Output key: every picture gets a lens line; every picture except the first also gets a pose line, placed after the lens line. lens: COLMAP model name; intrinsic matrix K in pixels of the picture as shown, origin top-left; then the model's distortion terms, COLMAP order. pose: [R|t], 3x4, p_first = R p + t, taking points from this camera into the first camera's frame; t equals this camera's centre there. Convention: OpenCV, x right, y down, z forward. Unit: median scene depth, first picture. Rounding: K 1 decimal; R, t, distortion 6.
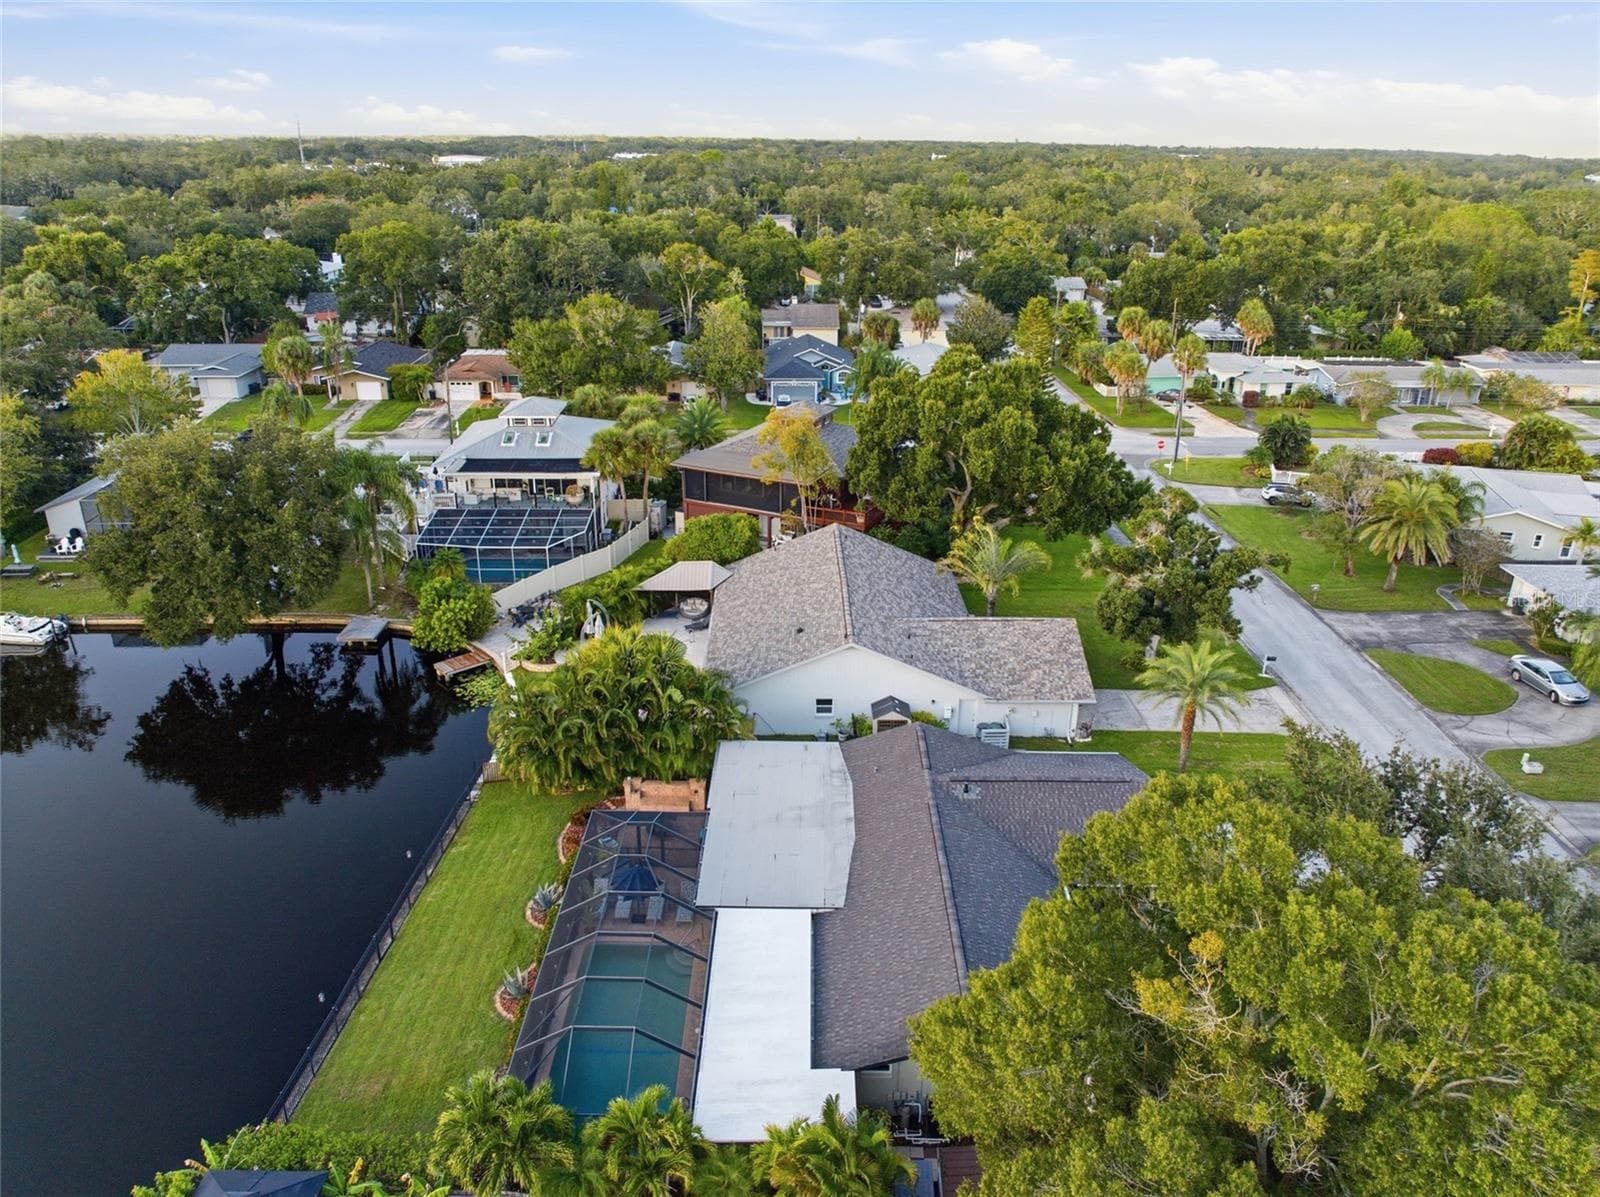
lens RADIAL K [[1120.6, 0, 803.5], [0, 1120.6, 600.2], [0, 0, 1]] dist [-0.036477, 0.000878]
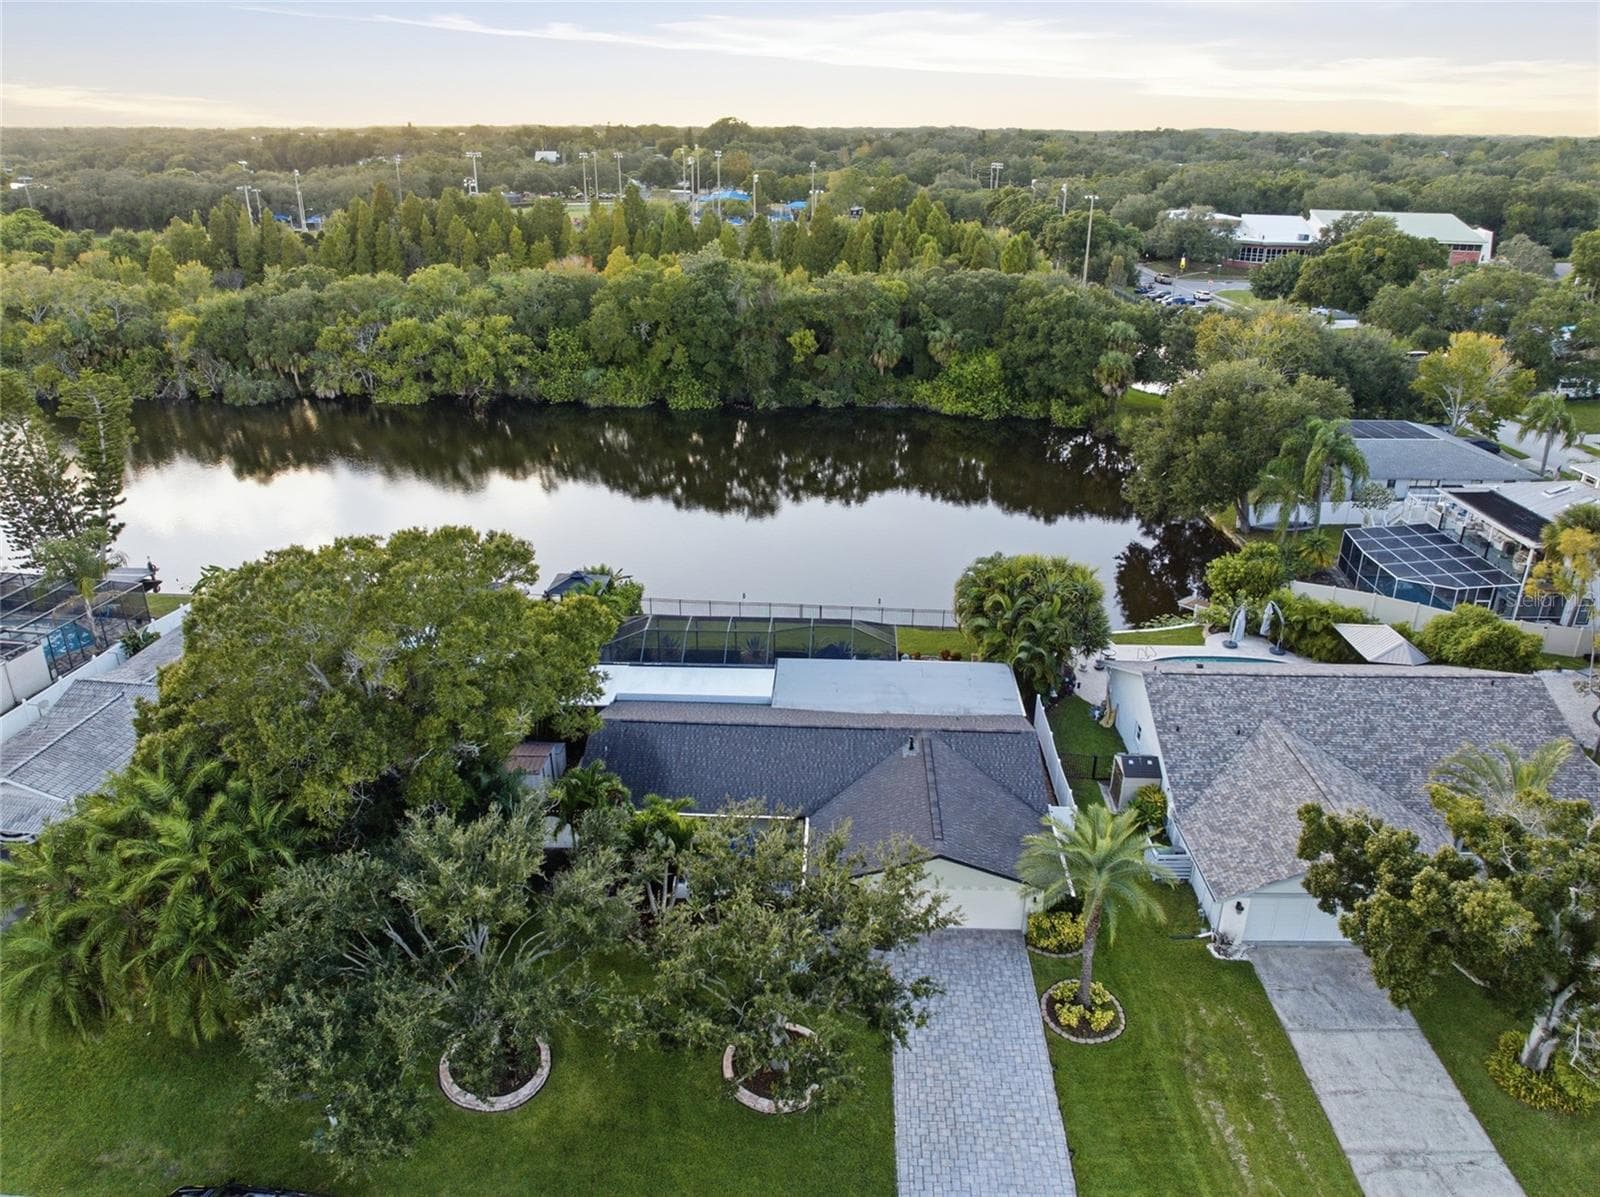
lens RADIAL K [[1125.9, 0, 804.8], [0, 1125.9, 592.8], [0, 0, 1]] dist [-0.041867, 0.014629]
pose [[-0.030492, 0.373143, -0.927273, 0.705062], [-0.392315, 0.848791, 0.354462, -0.187624], [0.919326, 0.374591, 0.120509, 0.480913]]
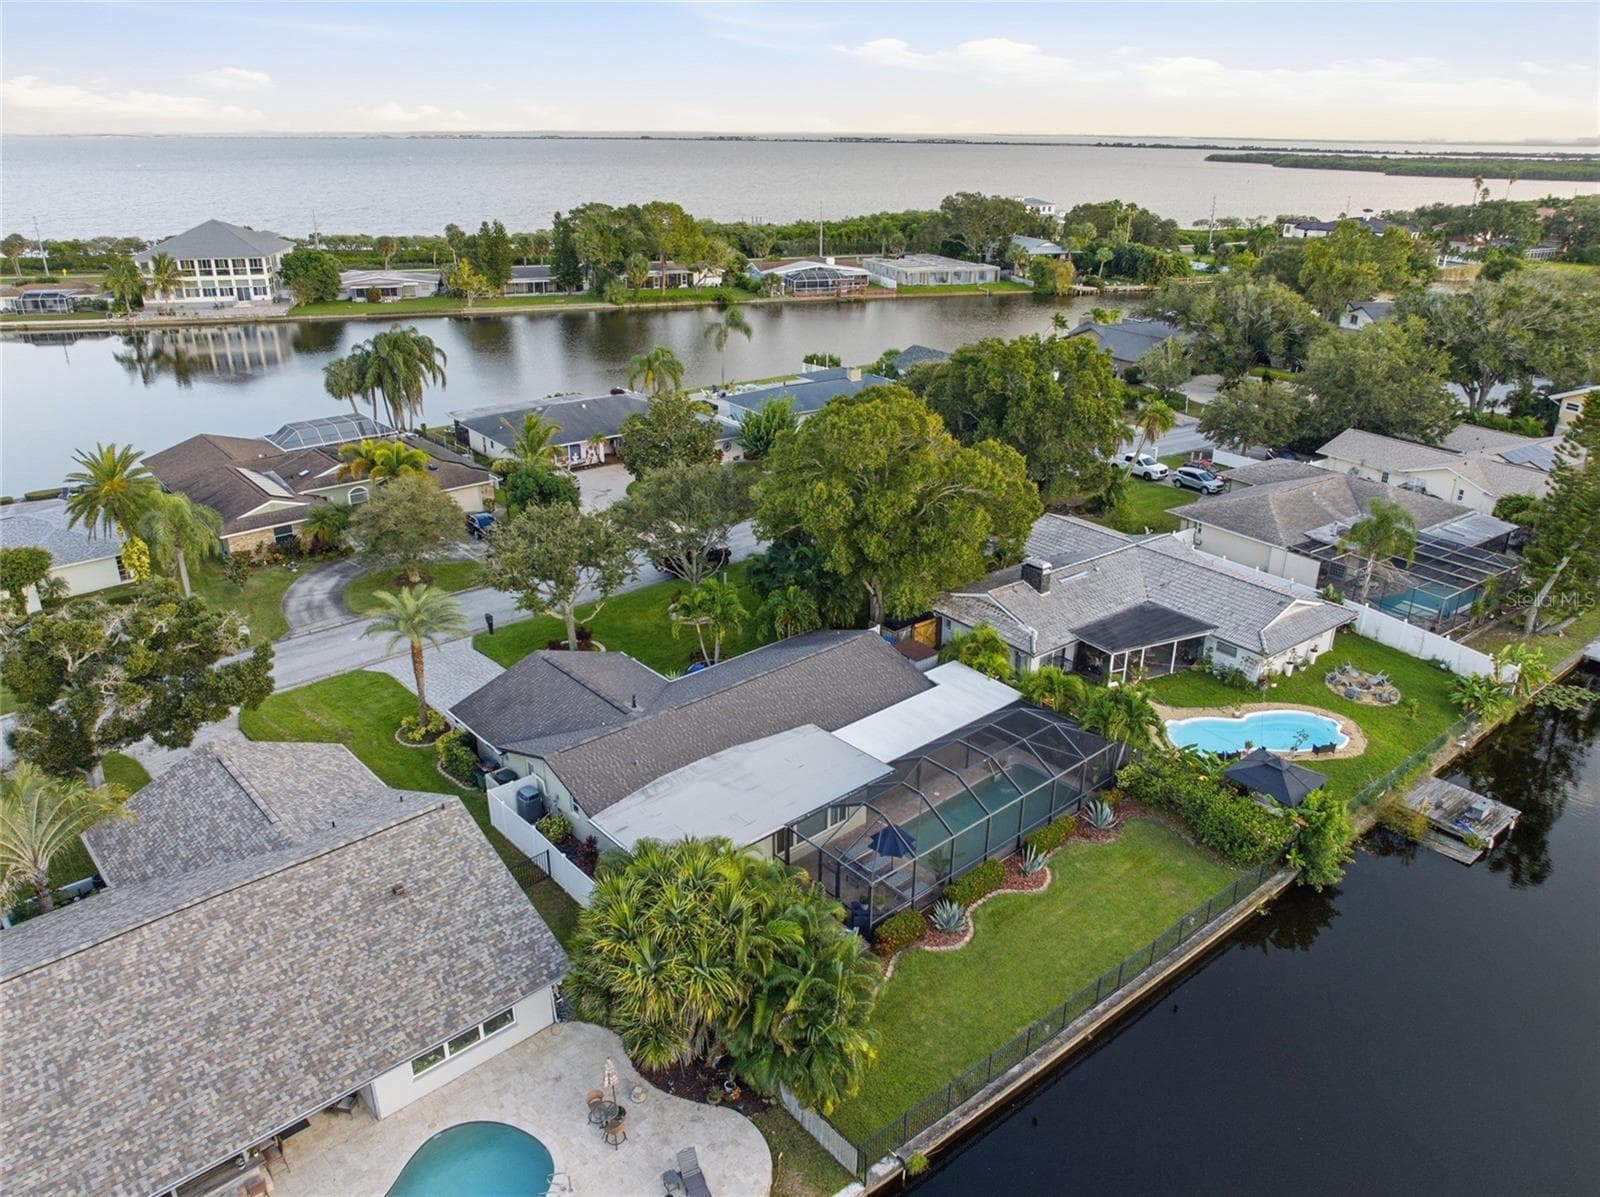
lens RADIAL K [[1125.9, 0, 804.8], [0, 1125.9, 592.8], [0, 0, 1]] dist [-0.041867, 0.014629]
pose [[-0.669071, -0.297792, 0.680929, -0.462818], [0.272582, 0.754038, 0.597600, -0.357597], [-0.691407, 0.585445, -0.423332, 0.854515]]
